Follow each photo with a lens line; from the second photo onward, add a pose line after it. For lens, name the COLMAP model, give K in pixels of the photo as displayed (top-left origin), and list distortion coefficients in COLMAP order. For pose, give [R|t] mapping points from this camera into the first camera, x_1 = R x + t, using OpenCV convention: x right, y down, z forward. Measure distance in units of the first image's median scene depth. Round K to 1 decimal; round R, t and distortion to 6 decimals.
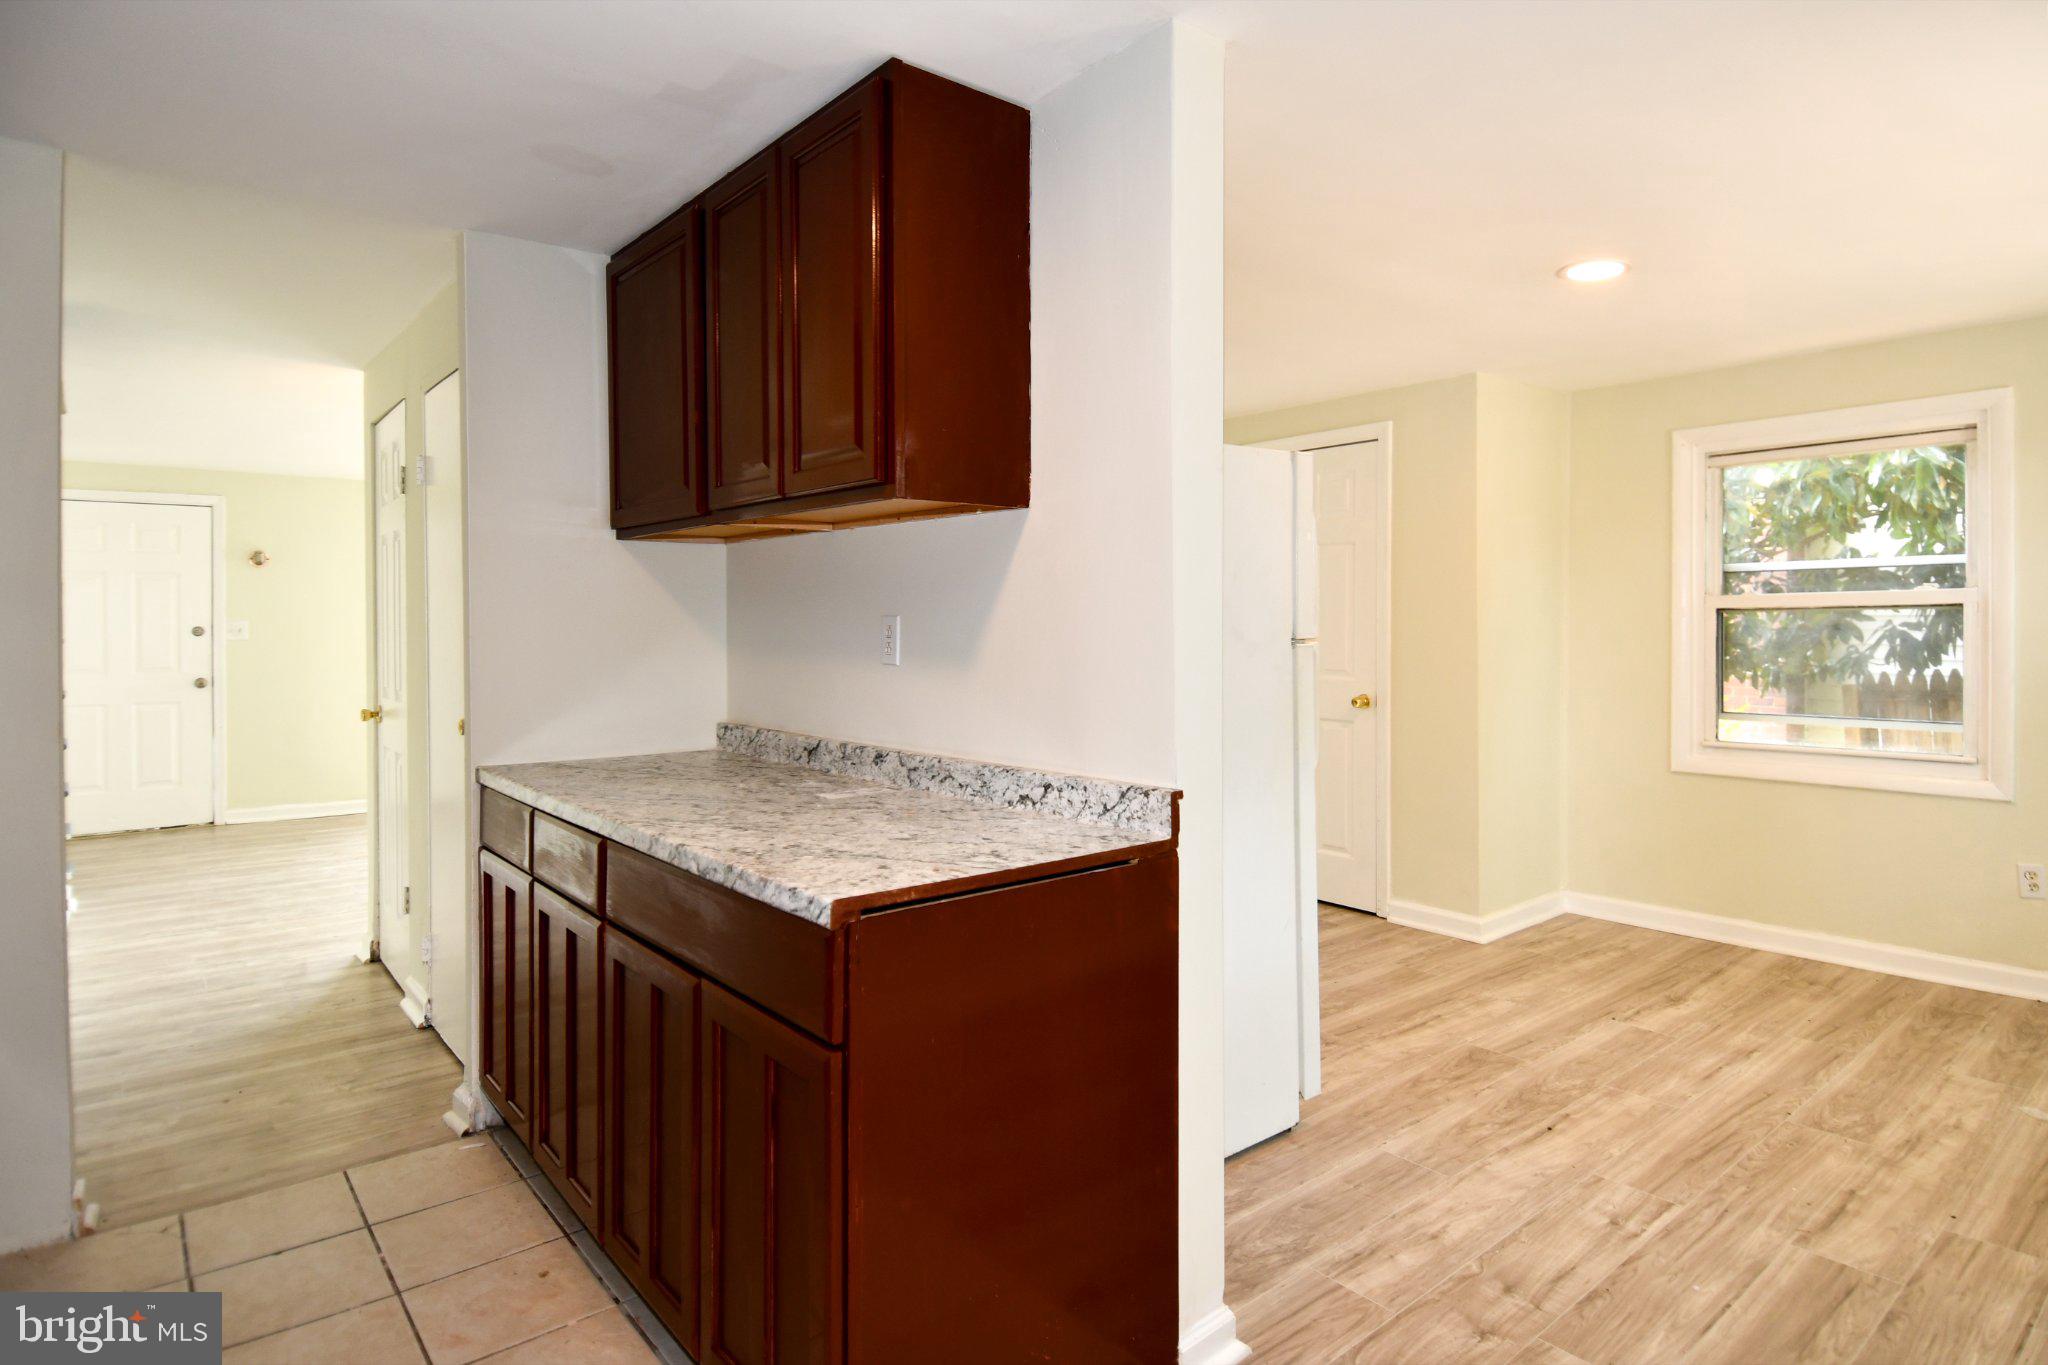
lens RADIAL K [[1056.4, 0, 993.7], [0, 1056.4, 645.2], [0, 0, 1]] dist [0.046325, -0.037170]
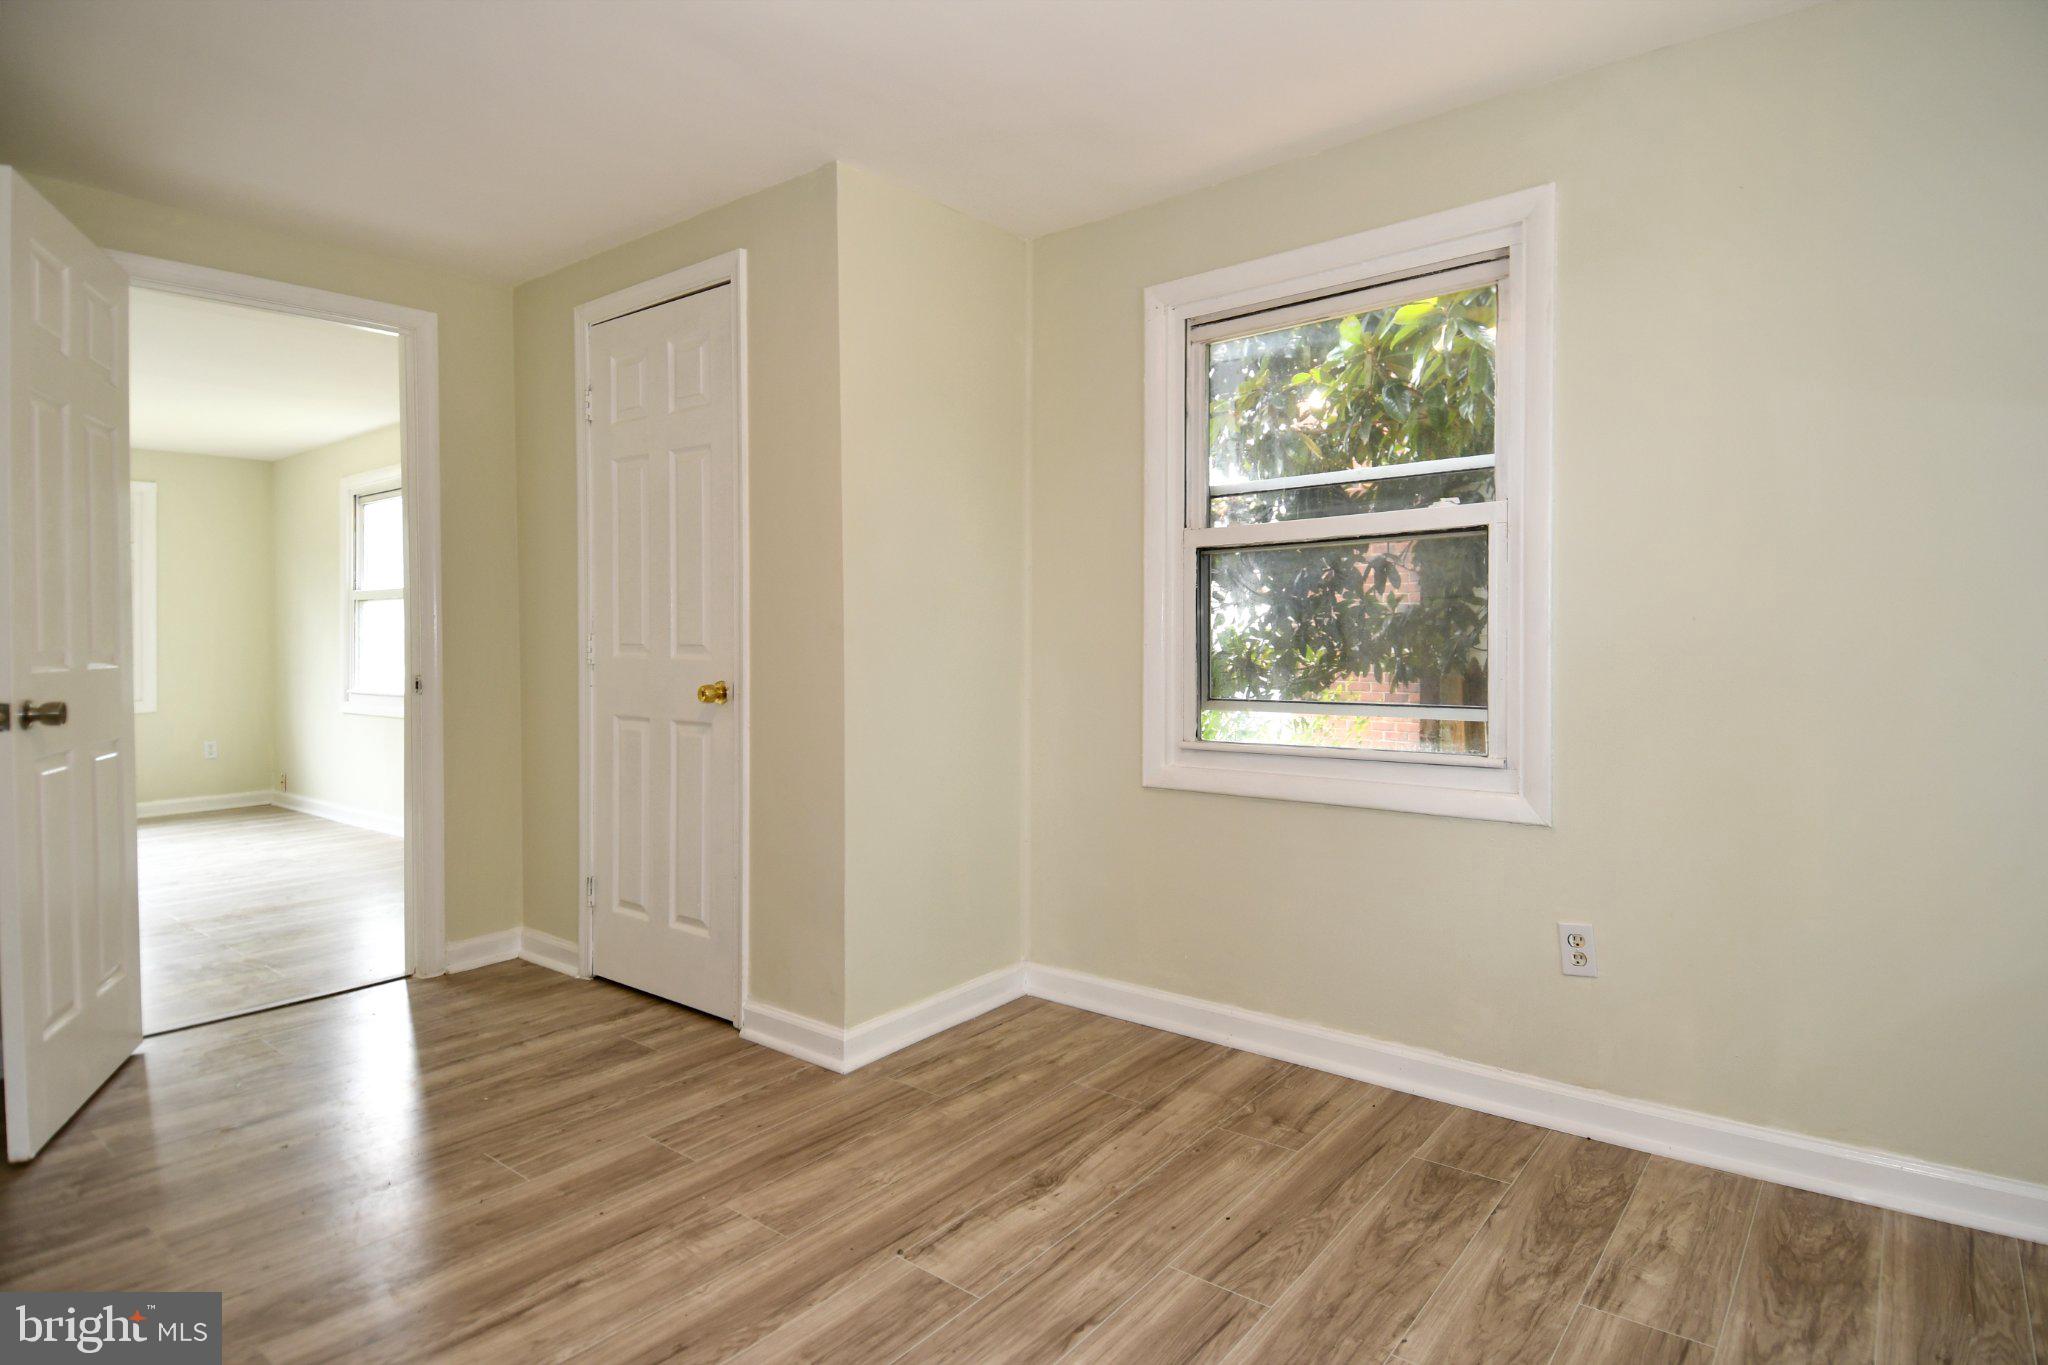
lens RADIAL K [[1044.0, 0, 1003.7], [0, 1044.0, 665.9], [0, 0, 1]] dist [0.031696, -0.034604]
pose [[0.980474, -0.008176, 0.196477, 0.505461], [0.006537, 0.999938, 0.008989, 0.041166], [-0.196539, -0.007529, 0.980467, 0.442056]]
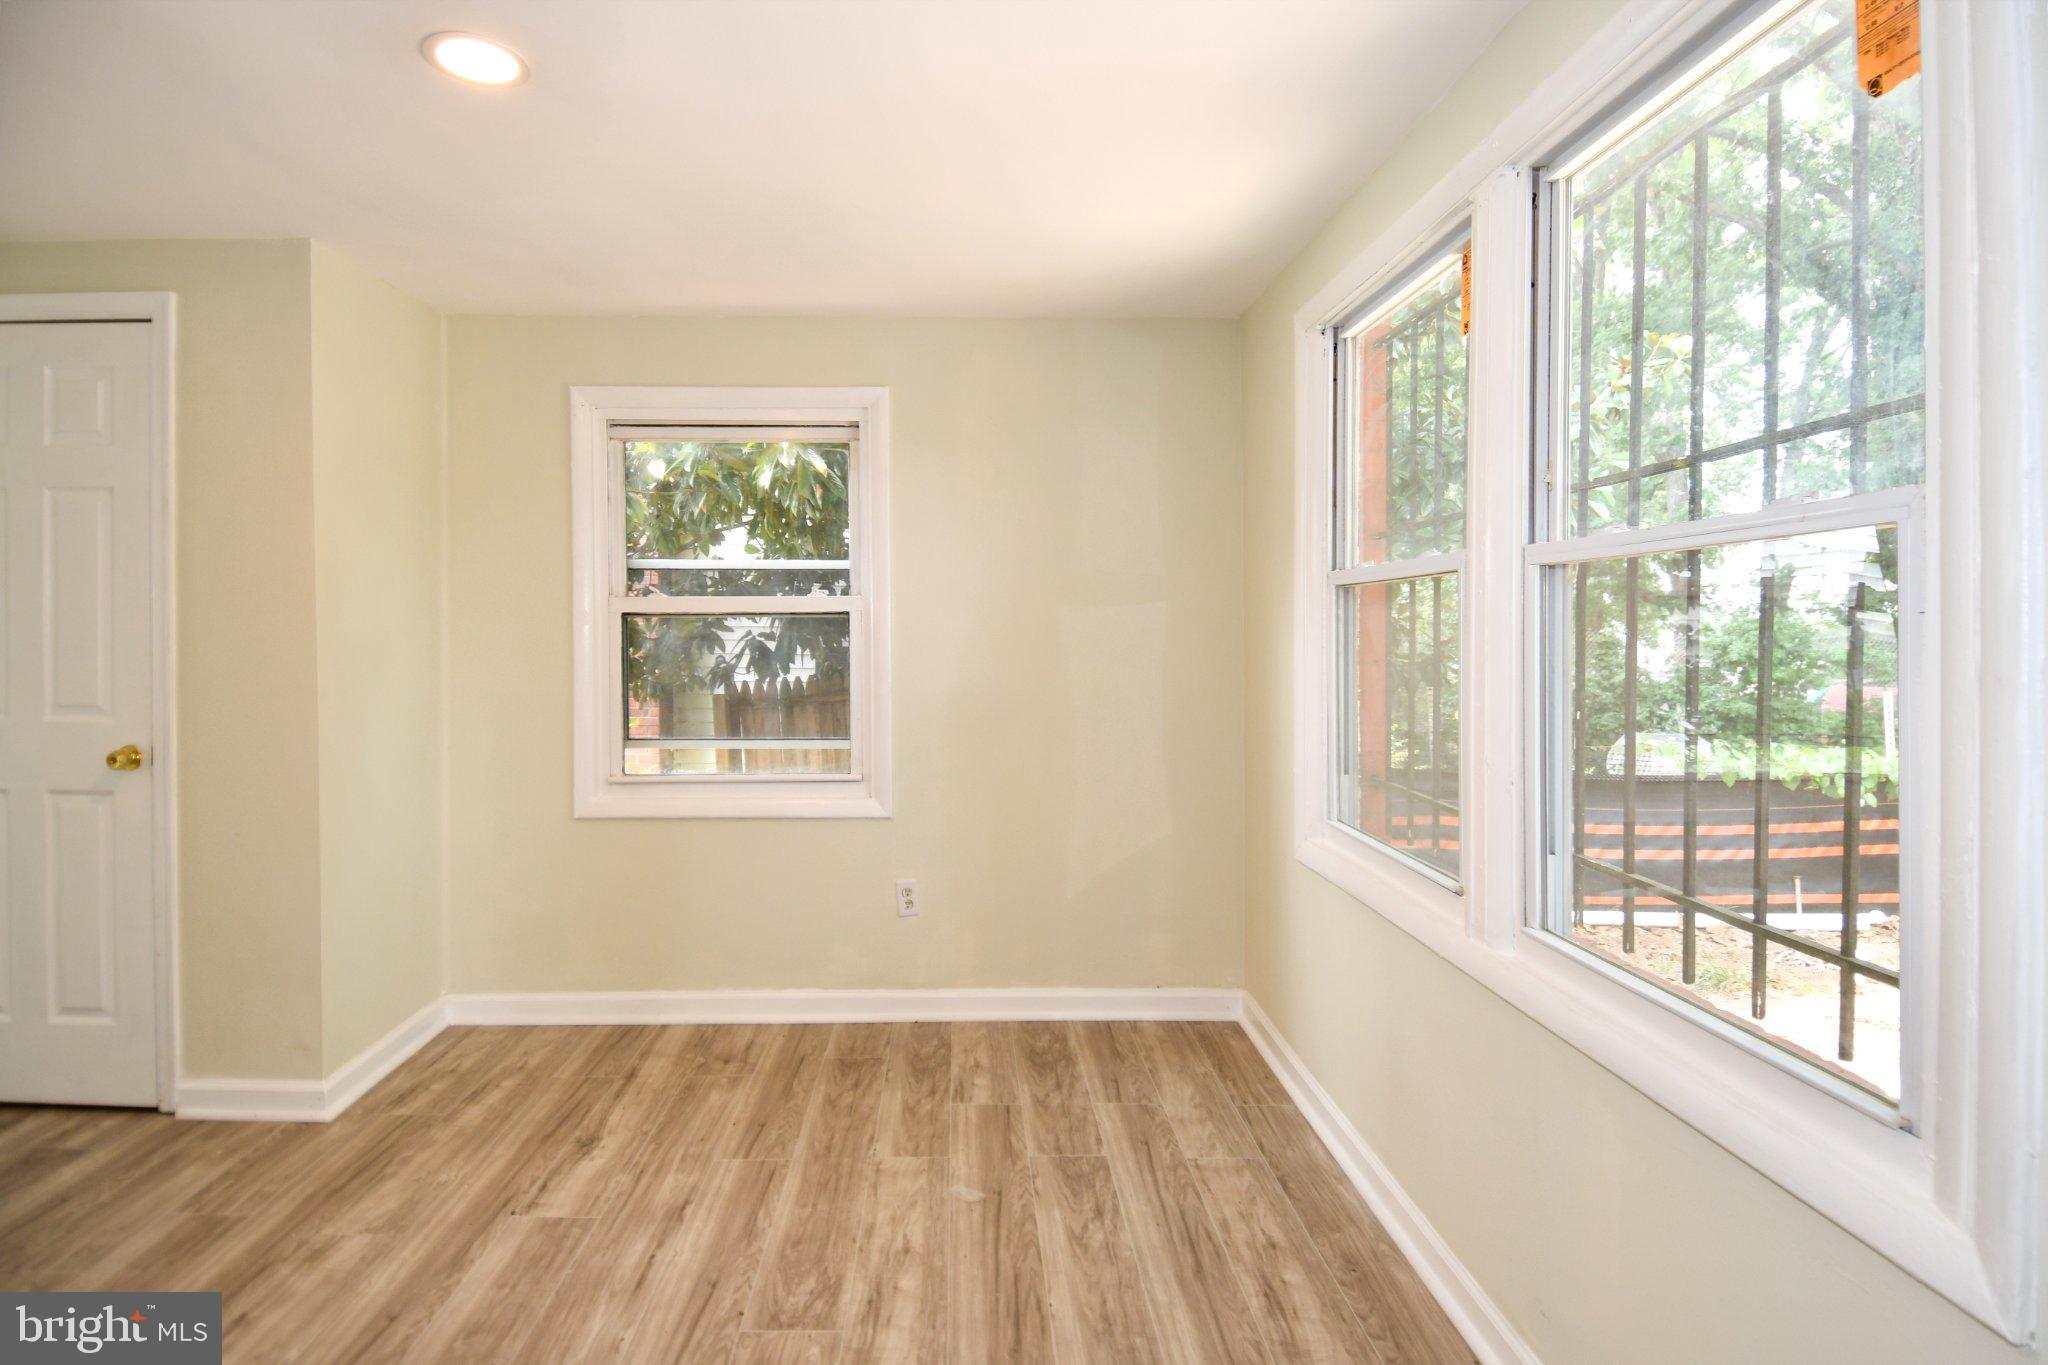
lens RADIAL K [[1136.7, 0, 928.9], [0, 1136.7, 643.4], [0, 0, 1]] dist [0.022264, -0.069142]
pose [[0.632583, -0.001112, 0.774492, 0.182277], [0.009972, 0.999928, -0.006709, -0.003378], [-0.774428, 0.011967, 0.632548, 0.324429]]
